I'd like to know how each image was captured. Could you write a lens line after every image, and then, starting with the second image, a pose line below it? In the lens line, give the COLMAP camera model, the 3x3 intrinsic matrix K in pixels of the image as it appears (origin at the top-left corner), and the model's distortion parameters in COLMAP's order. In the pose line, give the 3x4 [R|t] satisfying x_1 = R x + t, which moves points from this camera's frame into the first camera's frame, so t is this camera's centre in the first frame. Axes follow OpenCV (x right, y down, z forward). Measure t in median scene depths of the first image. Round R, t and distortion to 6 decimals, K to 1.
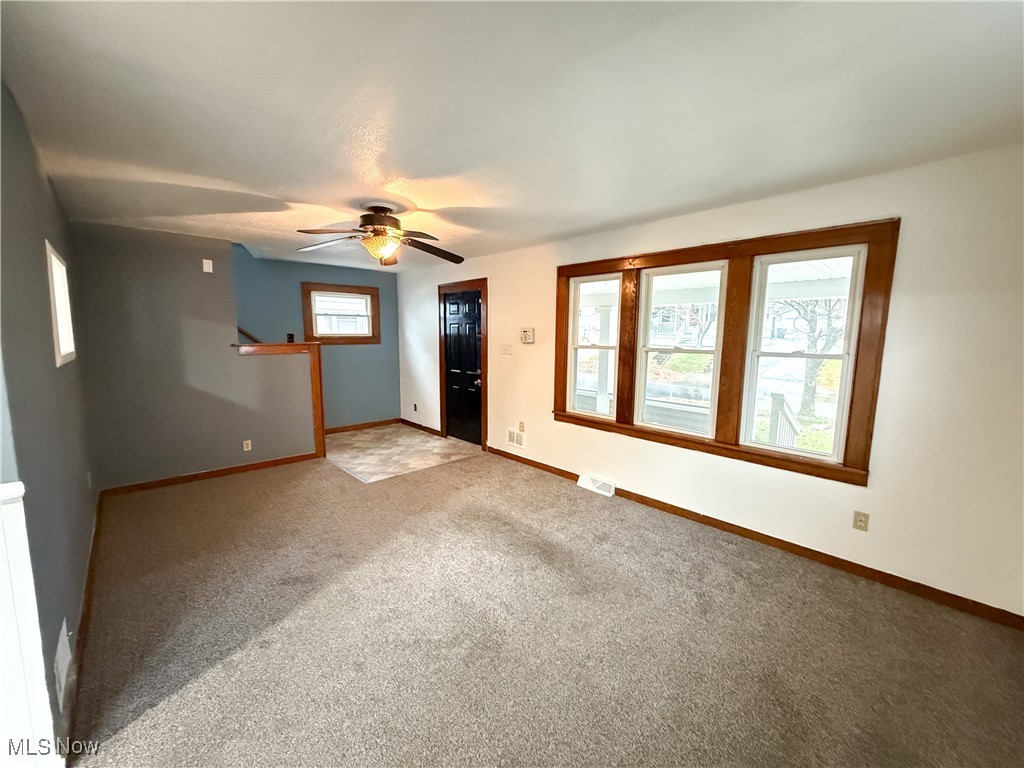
lens RADIAL K [[407.4, 0, 507.4], [0, 407.4, 379.2], [0, 0, 1]] dist [-0.000401, -0.000325]
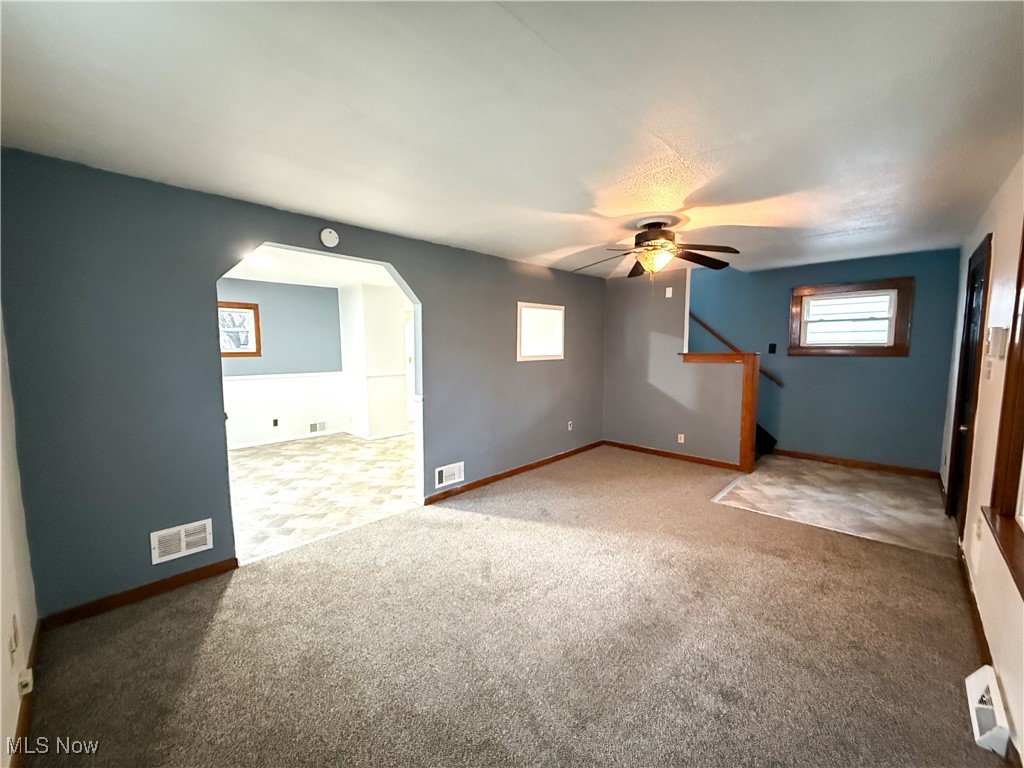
lens RADIAL K [[407.4, 0, 509.0], [0, 407.4, 379.3], [0, 0, 1]] dist [-0.000401, -0.000325]
pose [[0.056378, 0.077090, -0.995429, 0.474596], [-0.101316, 0.992310, 0.071110, -0.039502], [0.993256, 0.096844, 0.063755, 0.384244]]
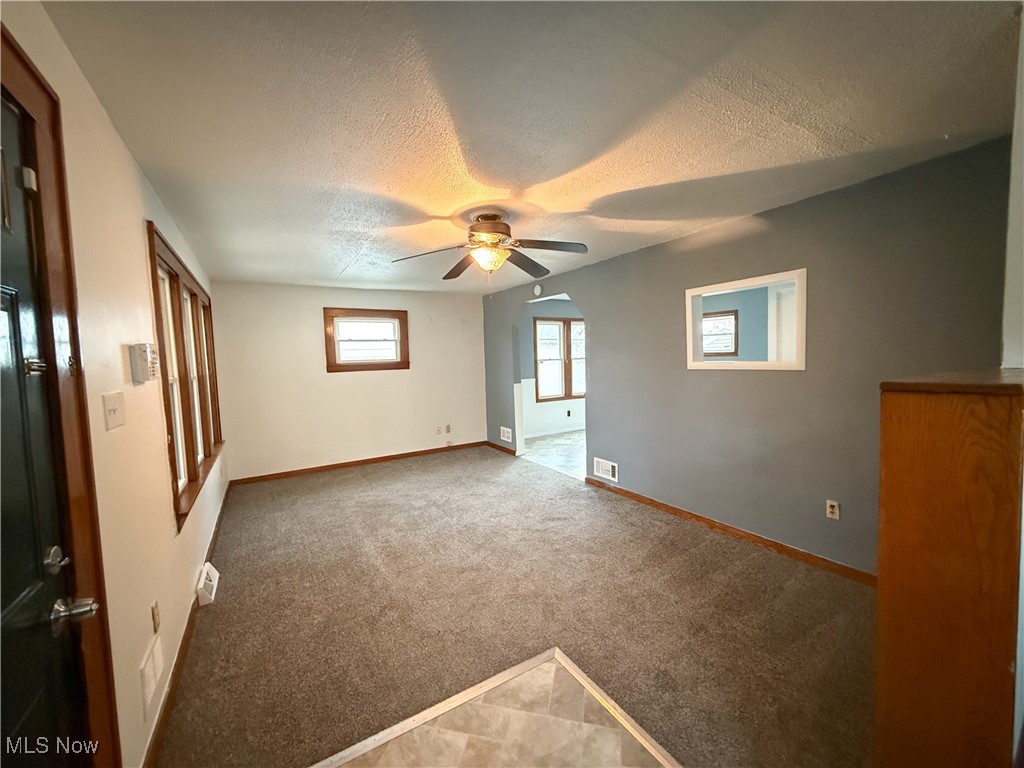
lens RADIAL K [[407.4, 0, 510.7], [0, 407.4, 383.5], [0, 0, 1]] dist [-0.000401, -0.000325]
pose [[-0.977674, 0.020213, 0.209154, -0.347930], [0.056588, 0.983916, 0.169429, -0.132228], [-0.202366, 0.177482, -0.963093, 1.239794]]
